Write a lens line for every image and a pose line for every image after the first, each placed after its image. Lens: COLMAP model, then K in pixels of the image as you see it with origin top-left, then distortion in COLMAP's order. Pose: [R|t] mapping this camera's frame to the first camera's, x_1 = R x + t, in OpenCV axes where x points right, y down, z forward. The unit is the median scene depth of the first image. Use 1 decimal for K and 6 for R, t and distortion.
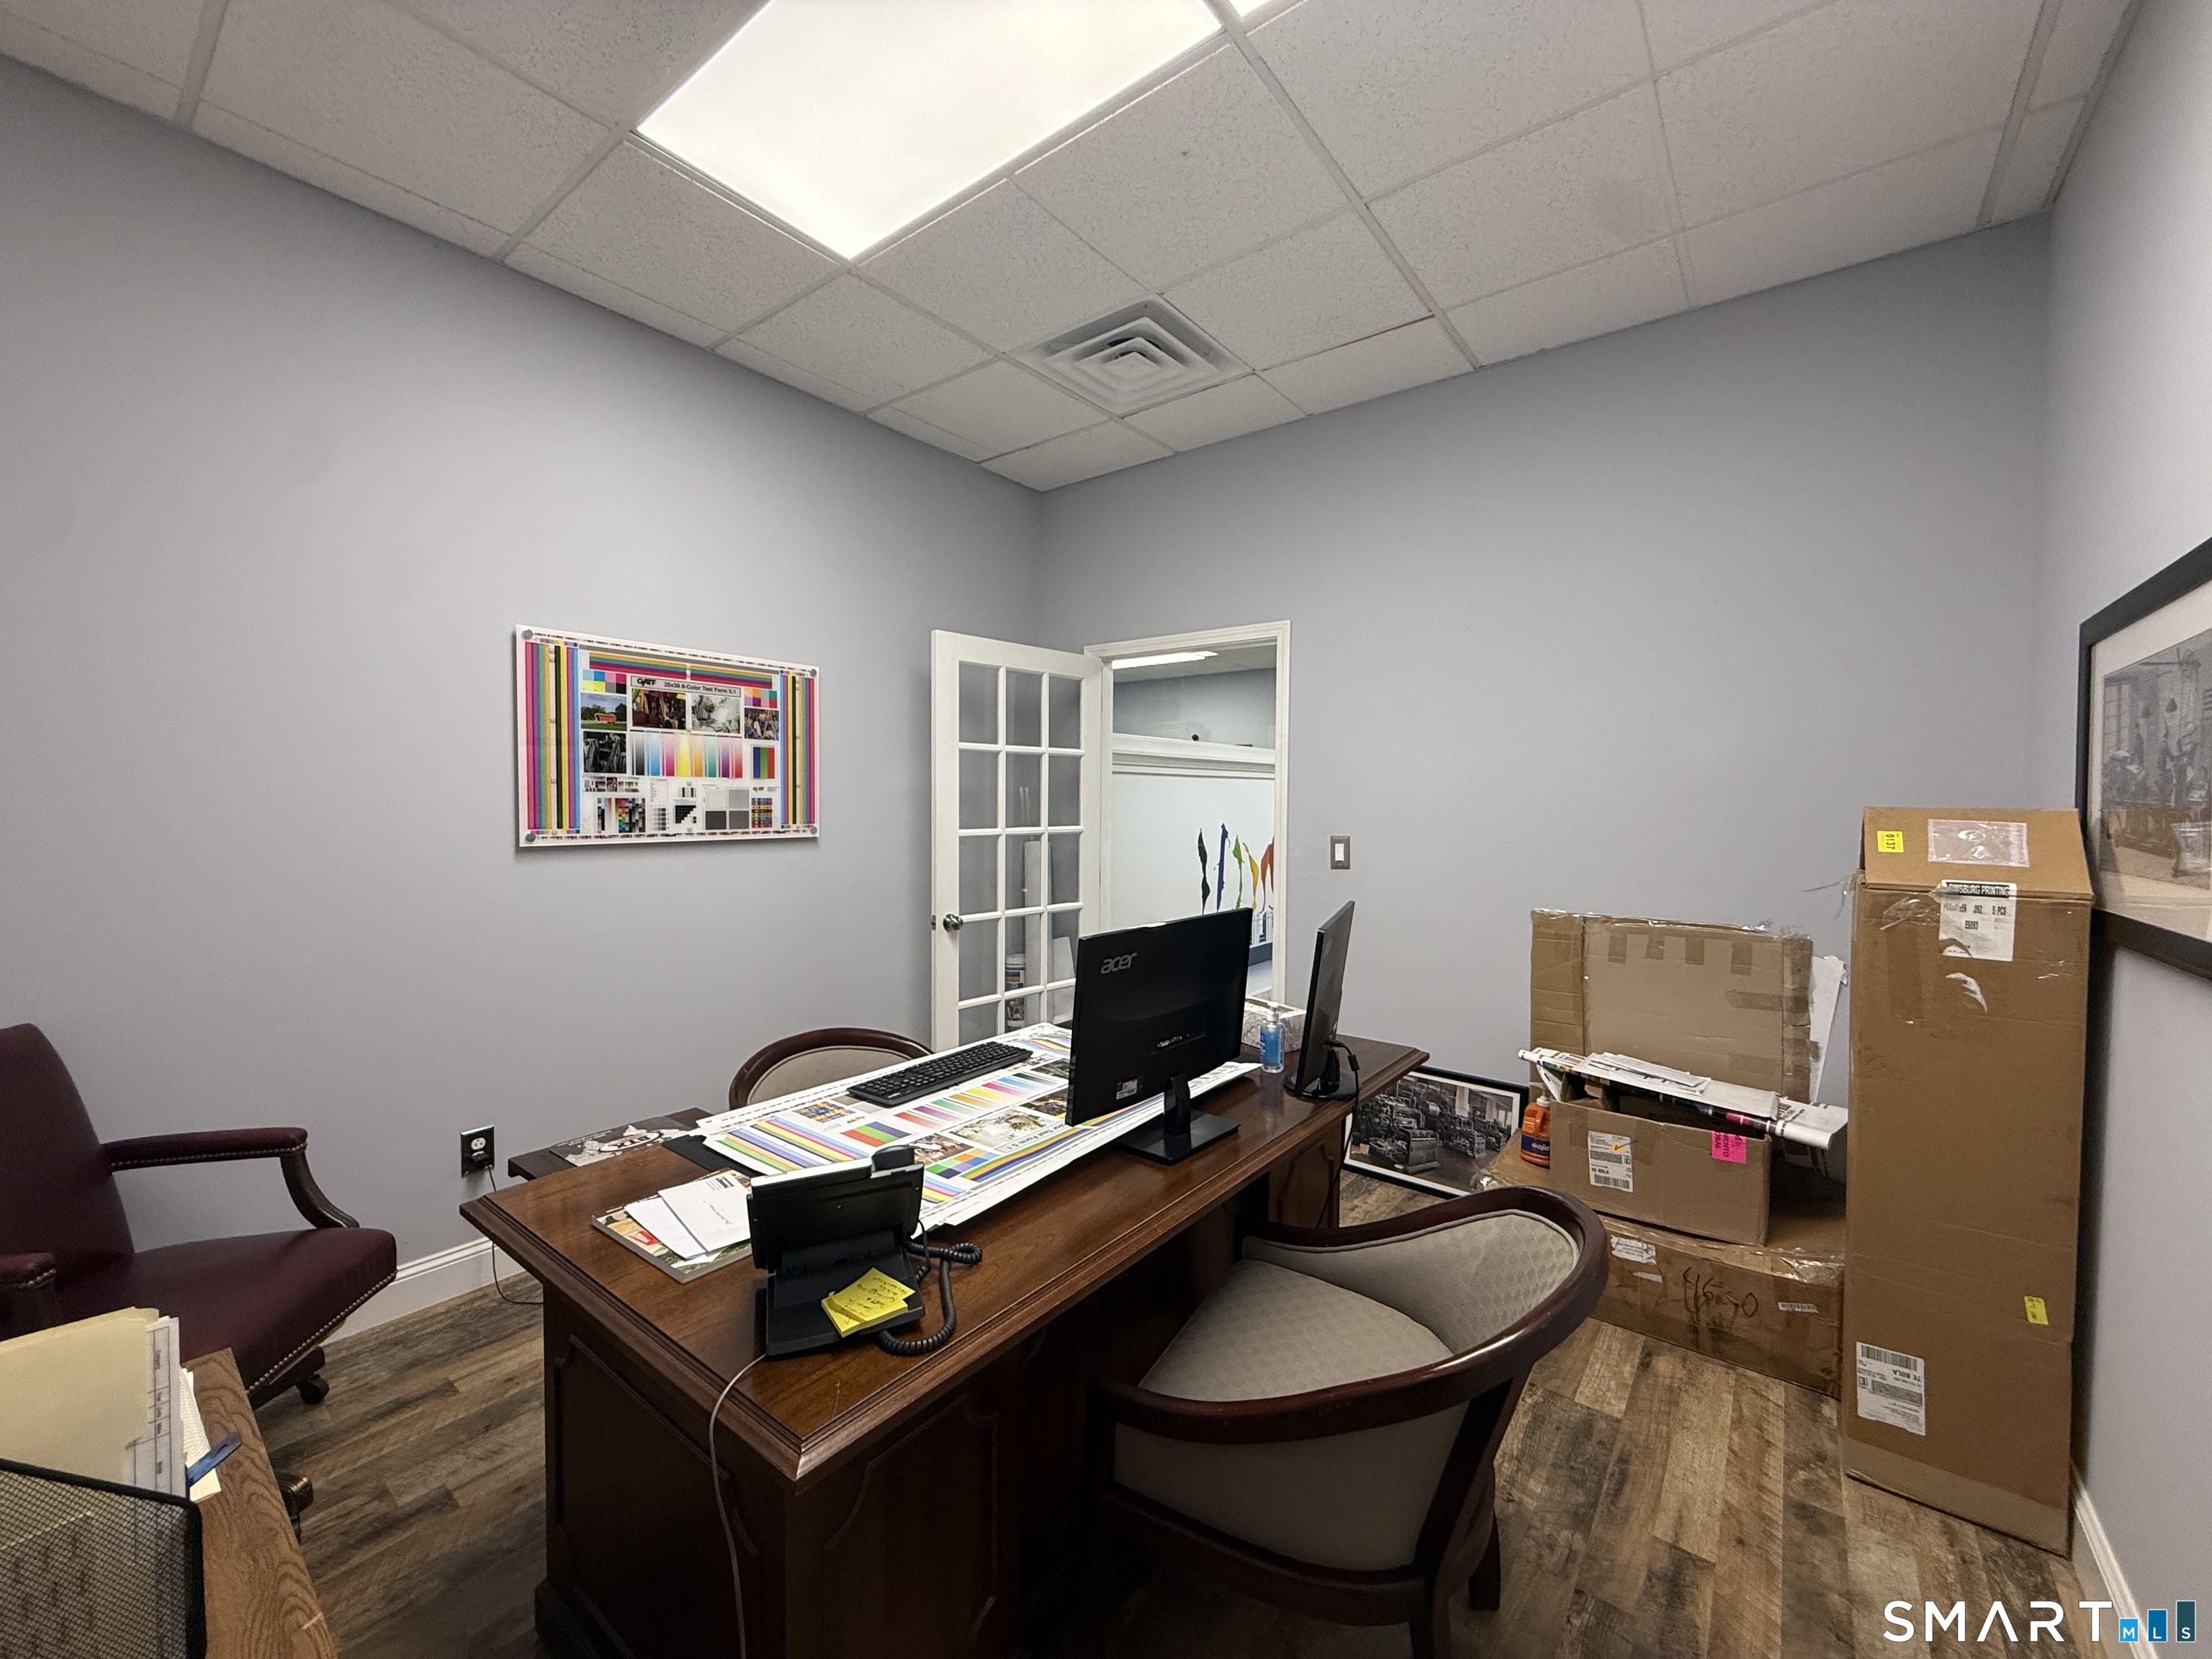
lens RADIAL K [[899.7, 0, 1079.8], [0, 899.7, 822.9], [0, 0, 1]] dist [0.041721, -0.000021]
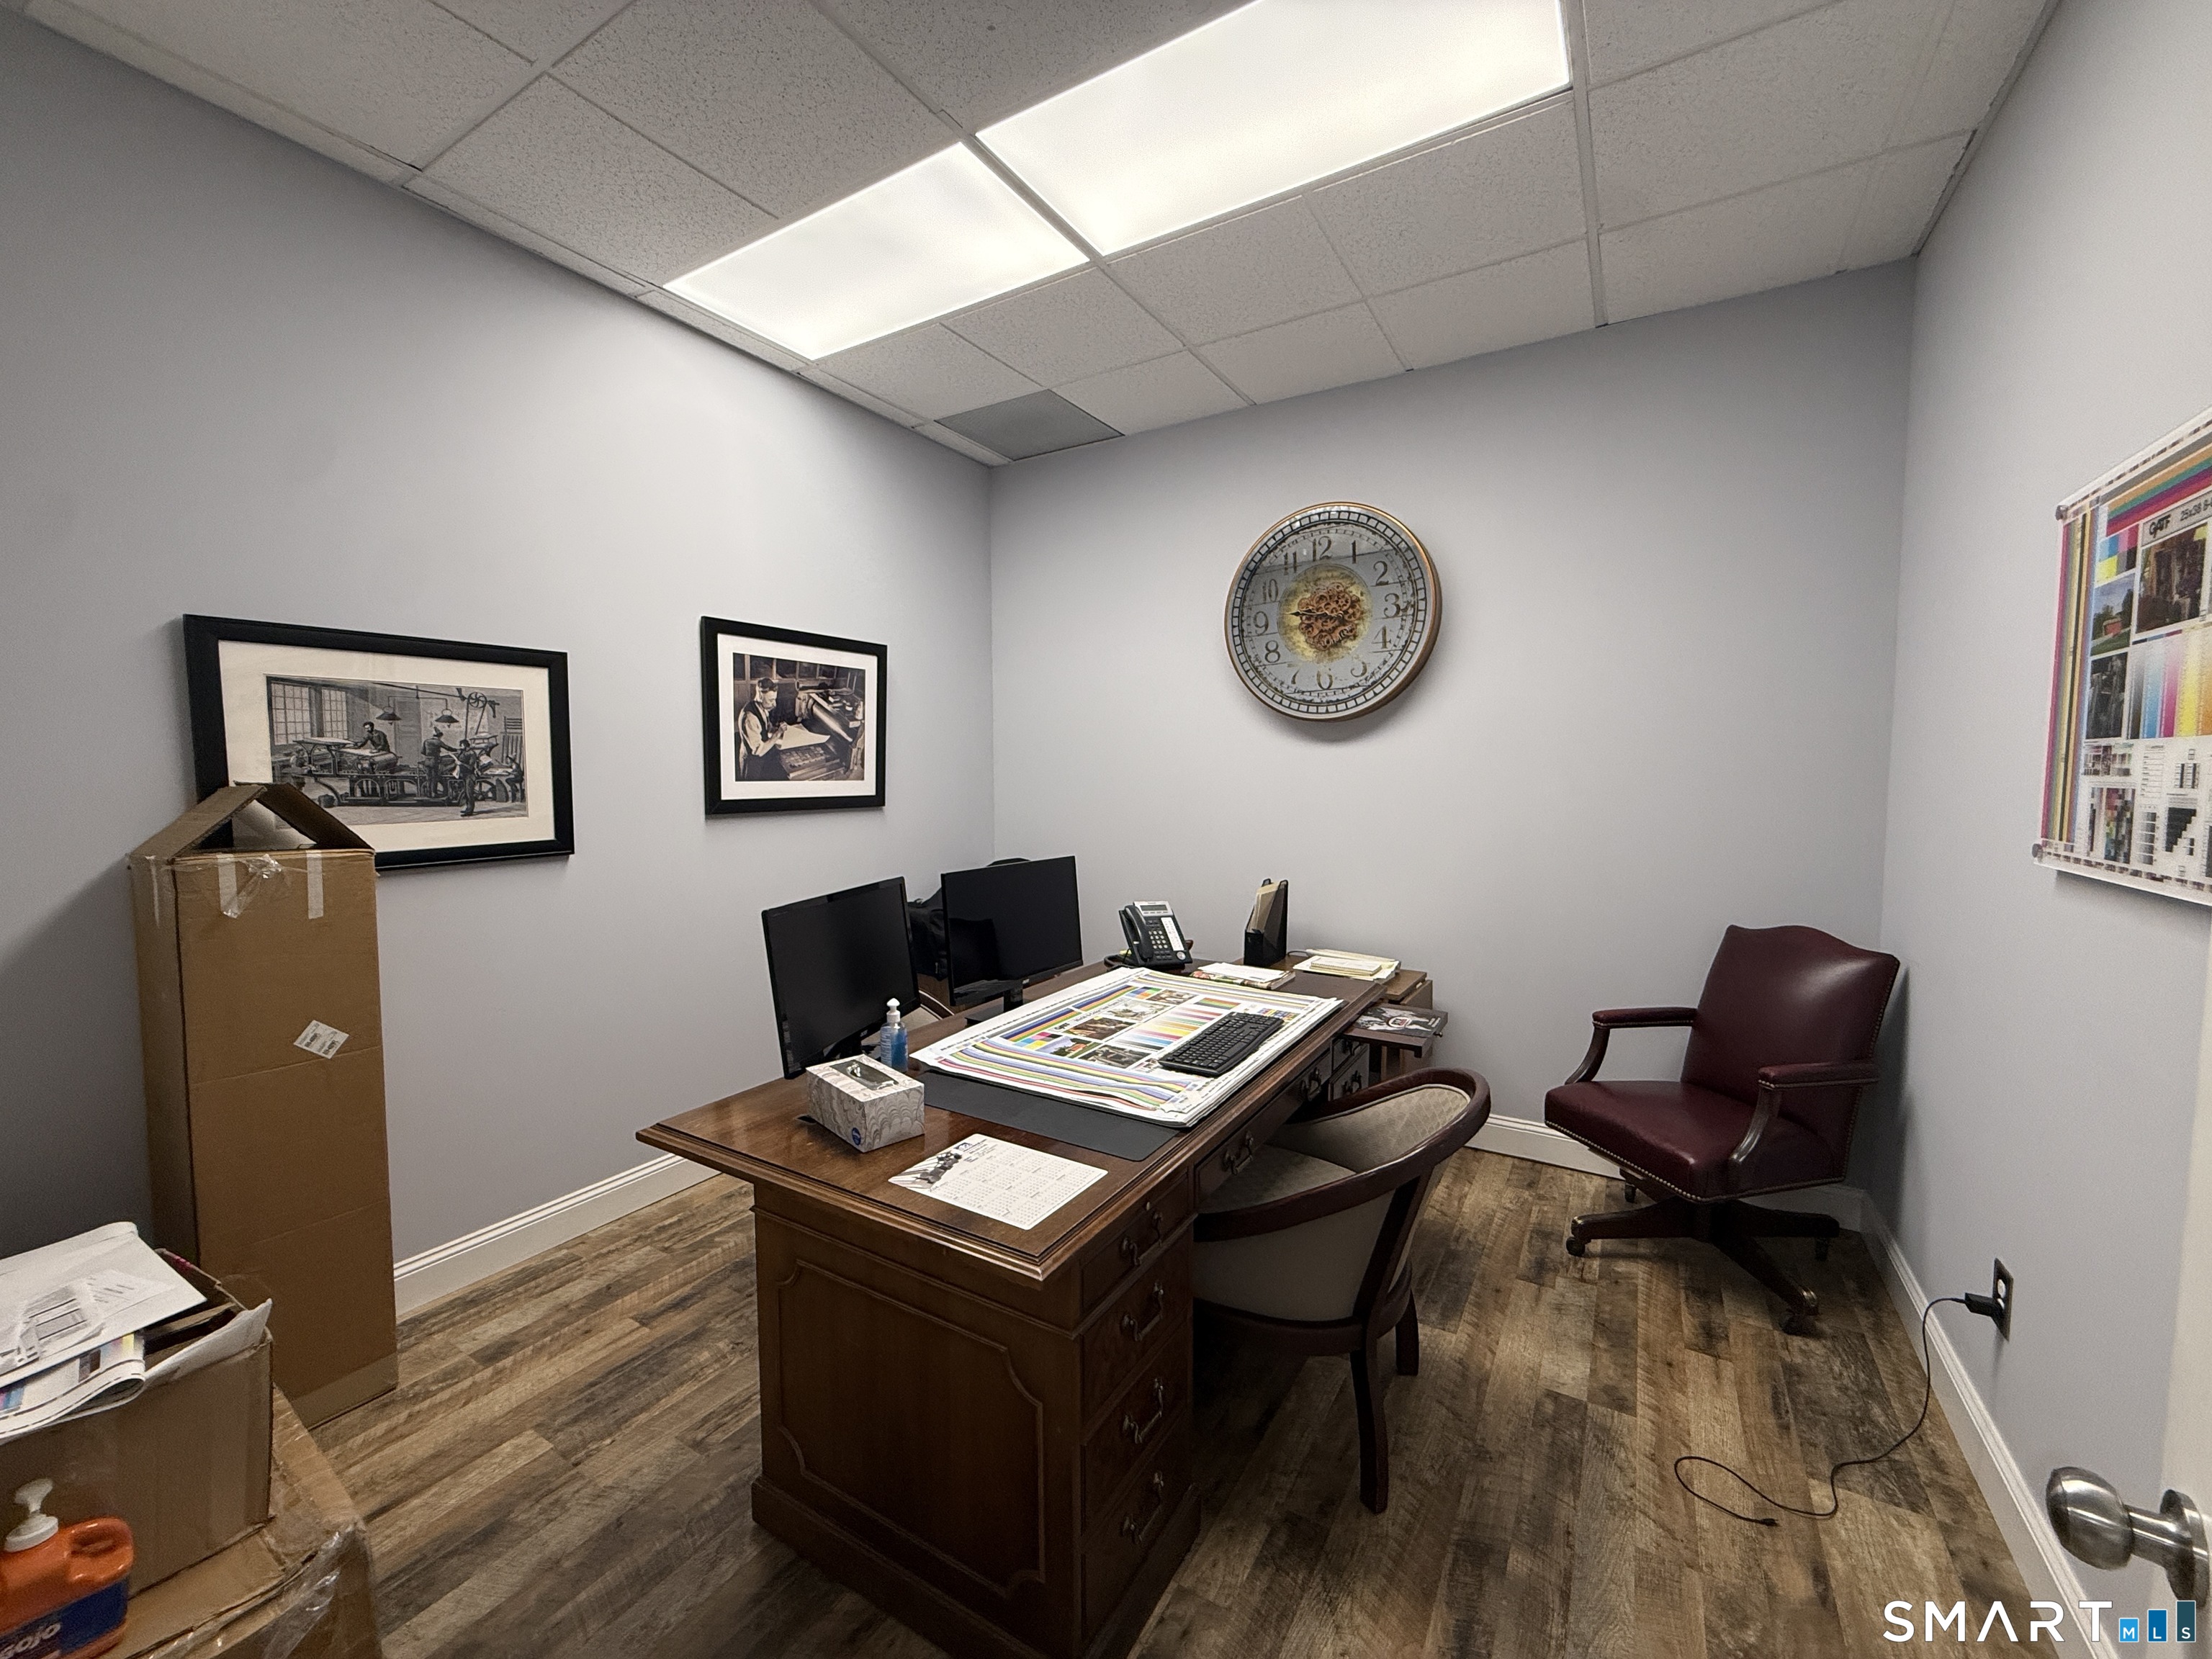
lens RADIAL K [[899.7, 0, 1079.8], [0, 899.7, 822.9], [0, 0, 1]] dist [0.041721, -0.000021]
pose [[-0.993483, -0.001051, -0.113979, 0.132936], [-0.011211, 0.996010, 0.088536, -0.062969], [0.113431, 0.089237, -0.989530, 1.916011]]
